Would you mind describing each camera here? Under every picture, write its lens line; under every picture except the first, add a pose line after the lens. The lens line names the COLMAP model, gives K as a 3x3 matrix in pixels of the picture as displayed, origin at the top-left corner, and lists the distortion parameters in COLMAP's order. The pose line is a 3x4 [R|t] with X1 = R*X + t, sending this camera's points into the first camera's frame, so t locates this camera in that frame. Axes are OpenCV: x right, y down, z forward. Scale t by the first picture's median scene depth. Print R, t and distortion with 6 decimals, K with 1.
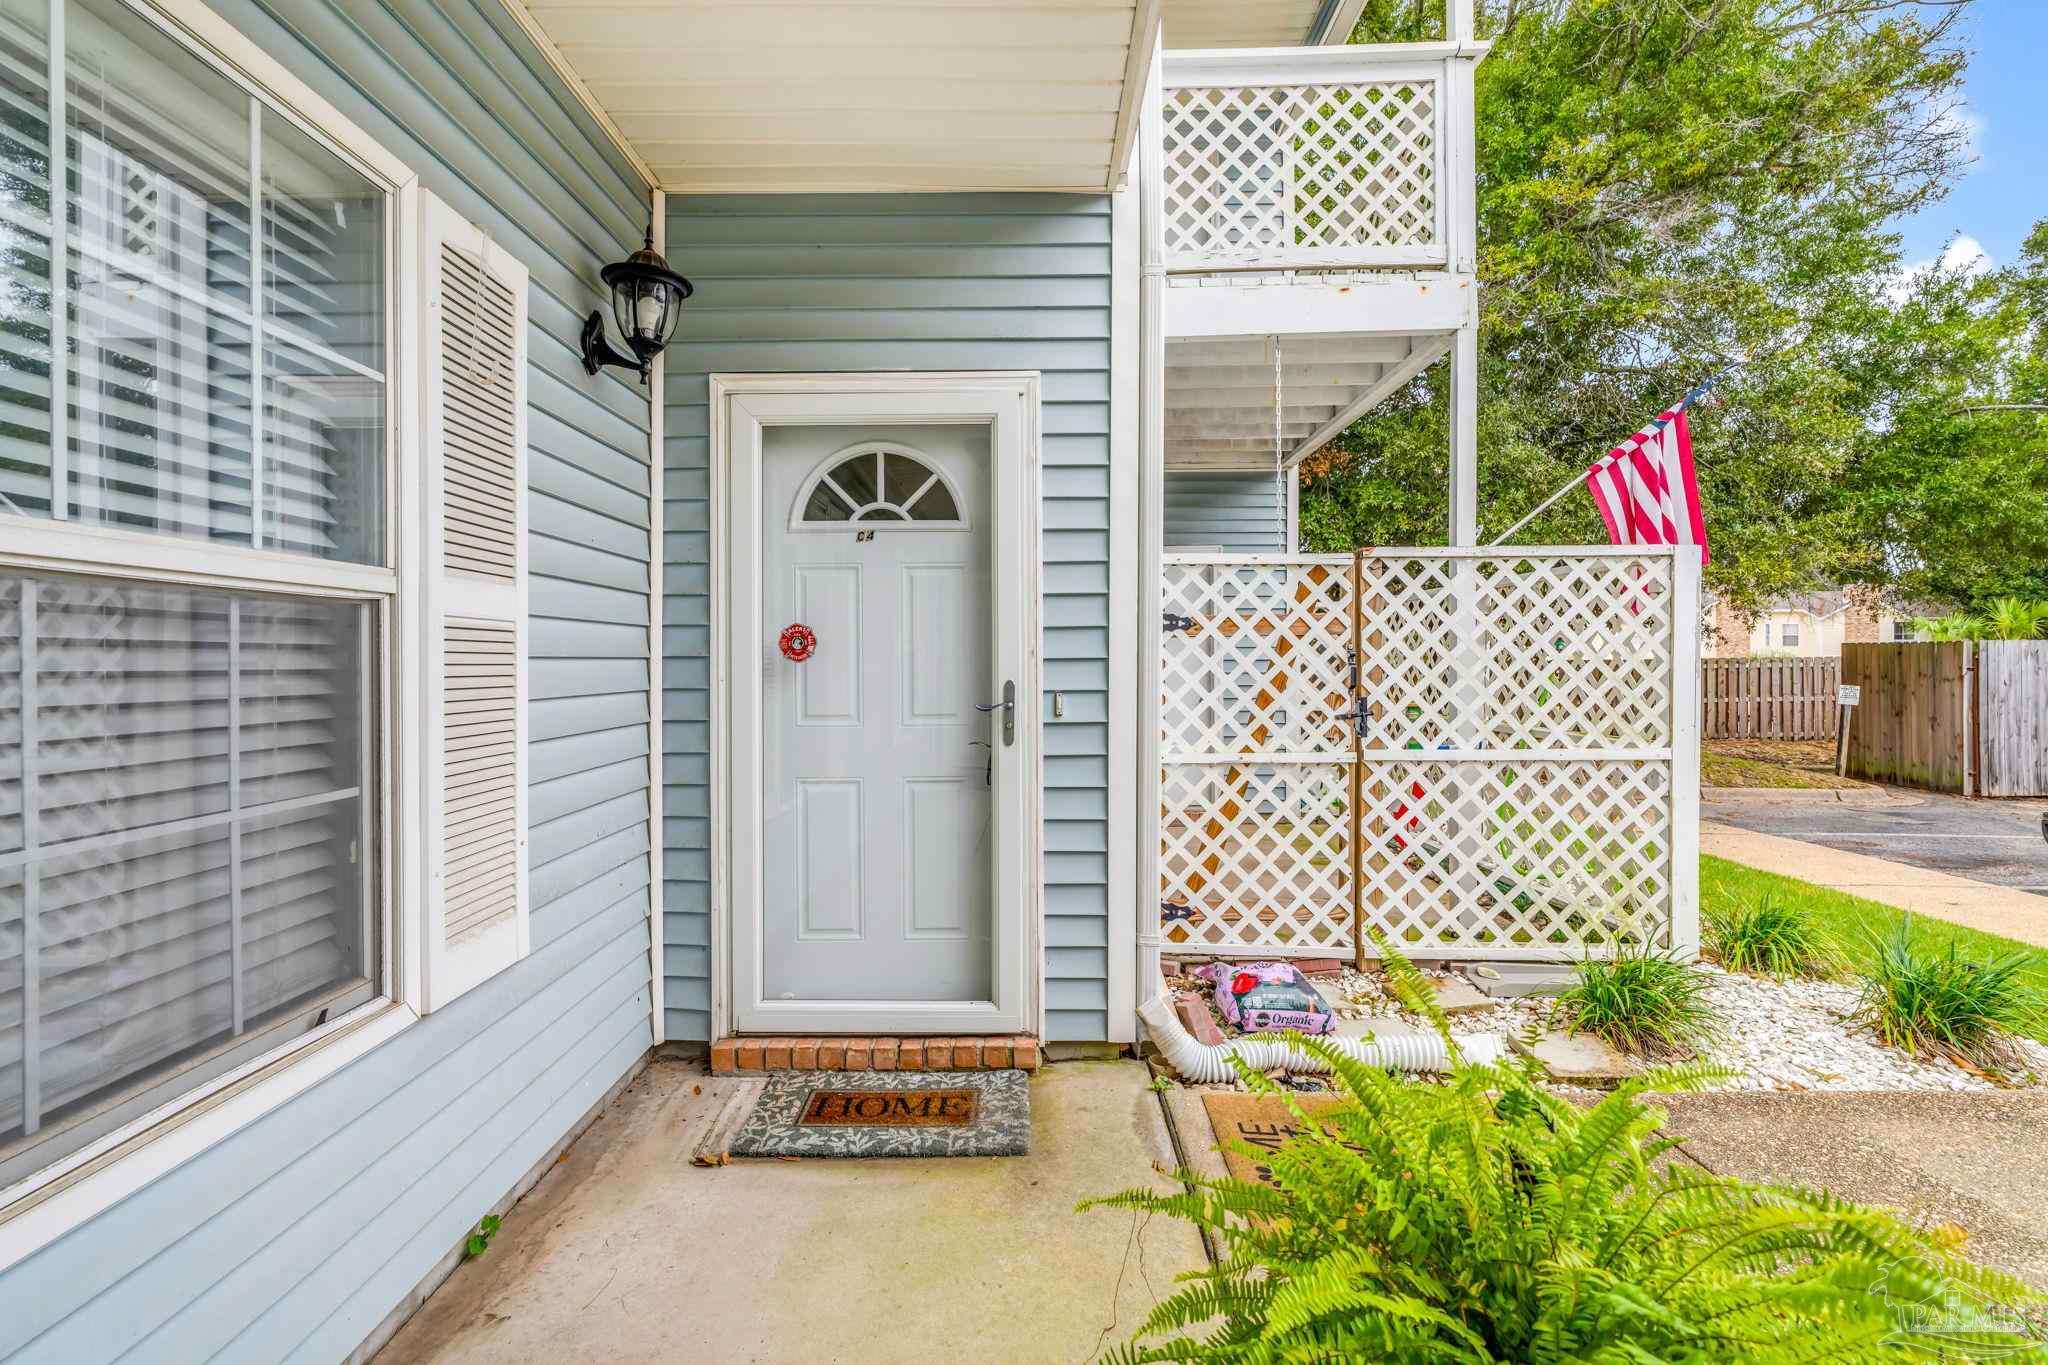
lens RADIAL K [[941.8, 0, 1016.2], [0, 941.8, 656.1], [0, 0, 1]] dist [-0.011249, 0.003557]
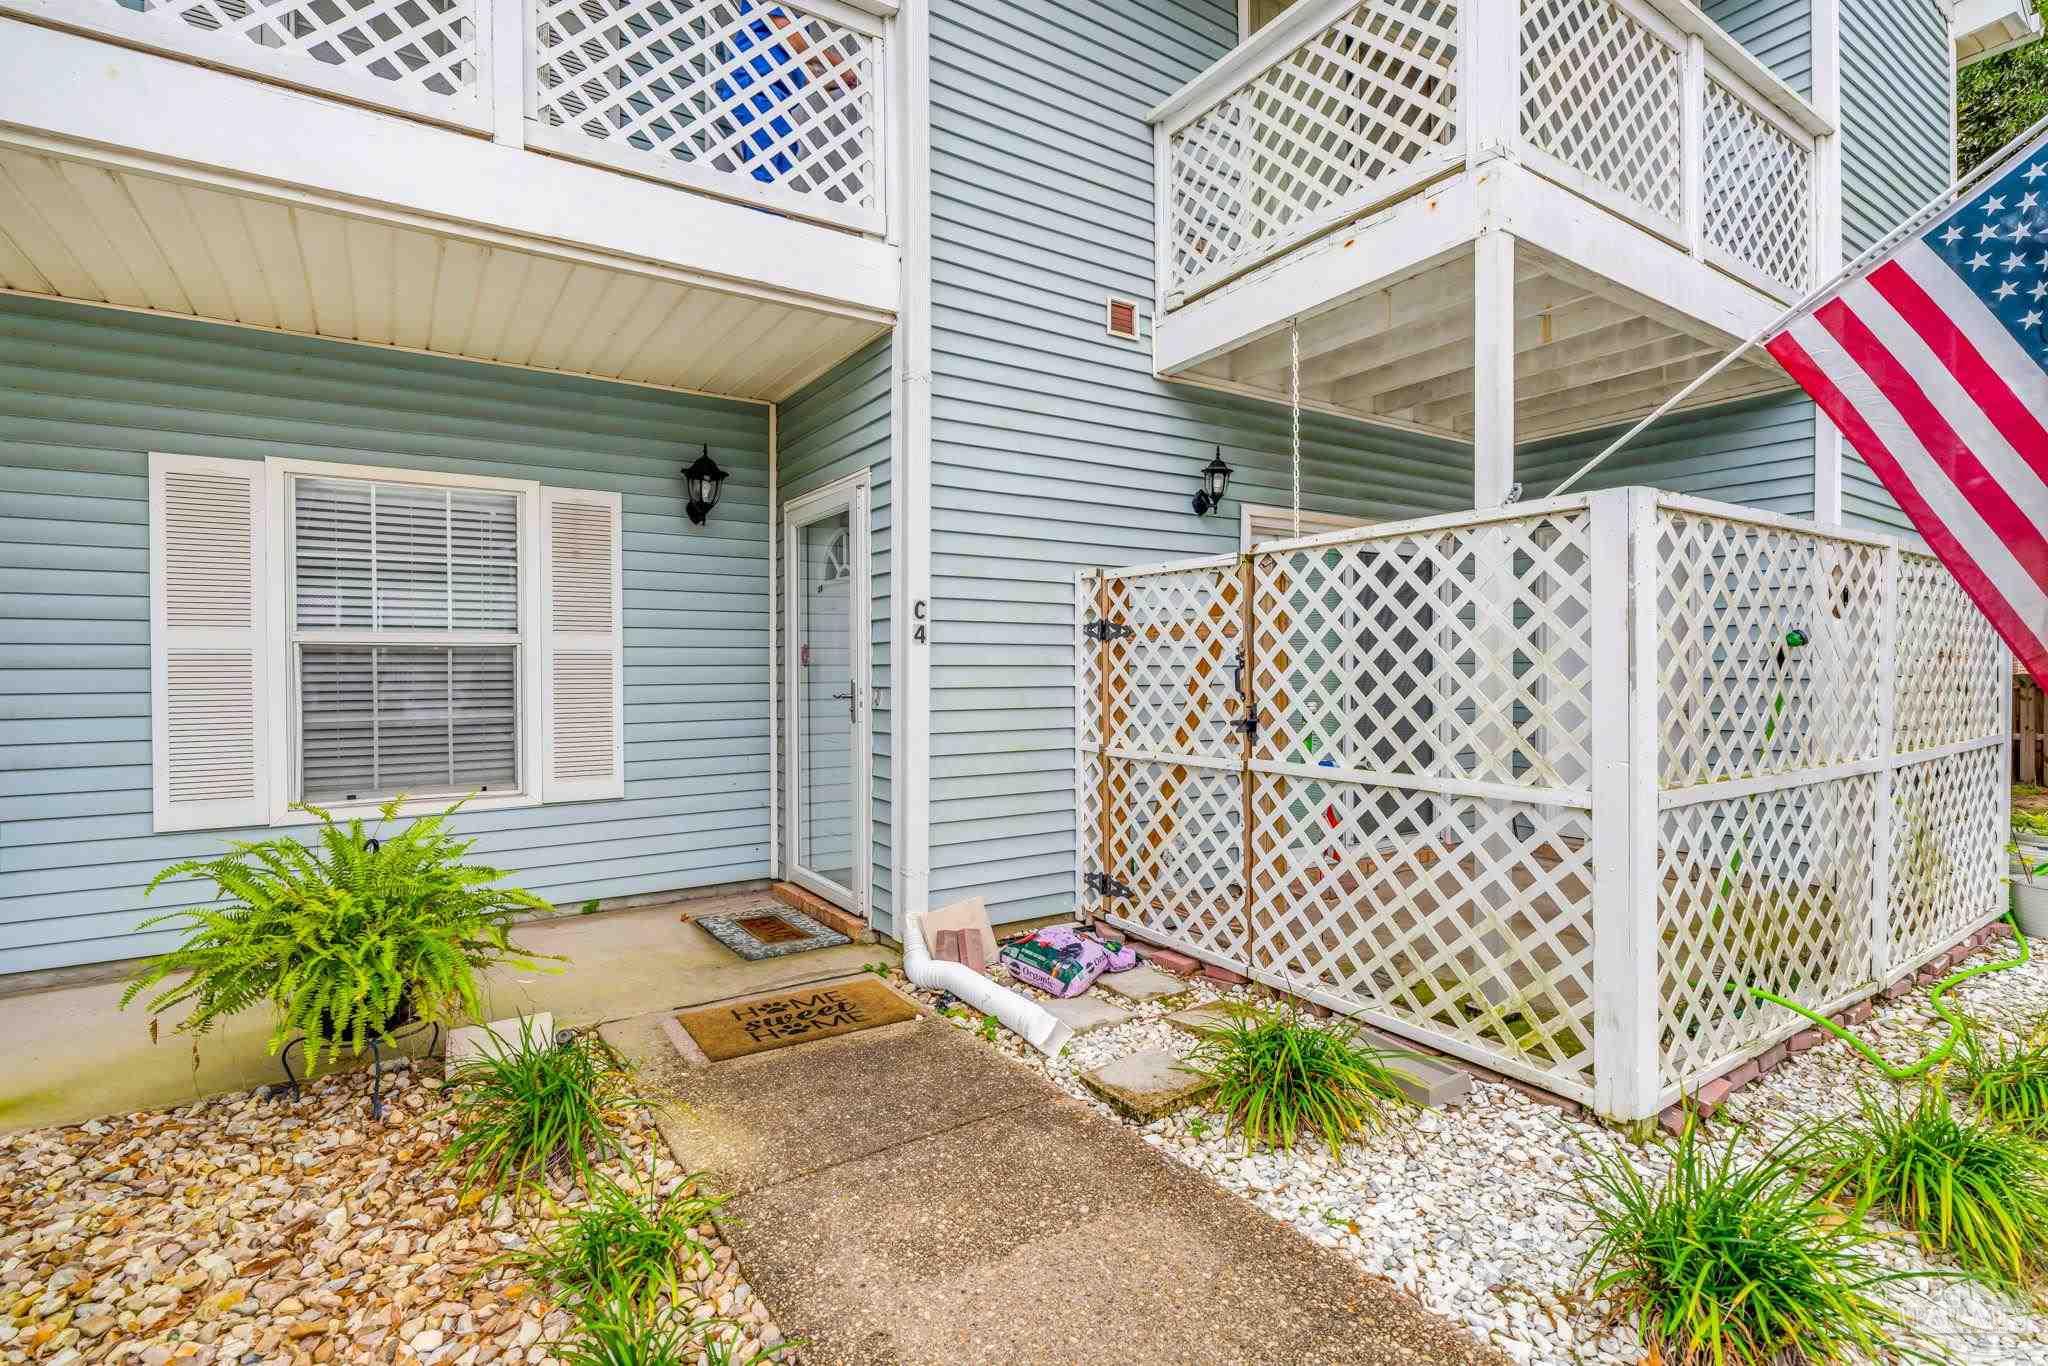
lens RADIAL K [[941.8, 0, 1038.6], [0, 941.8, 664.8], [0, 0, 1]] dist [-0.011249, 0.003557]
pose [[0.571553, -0.001351, -0.820564, 1.022156], [0.010001, 0.999936, 0.005320, -0.001945], [0.820504, -0.011247, 0.571530, 0.283270]]
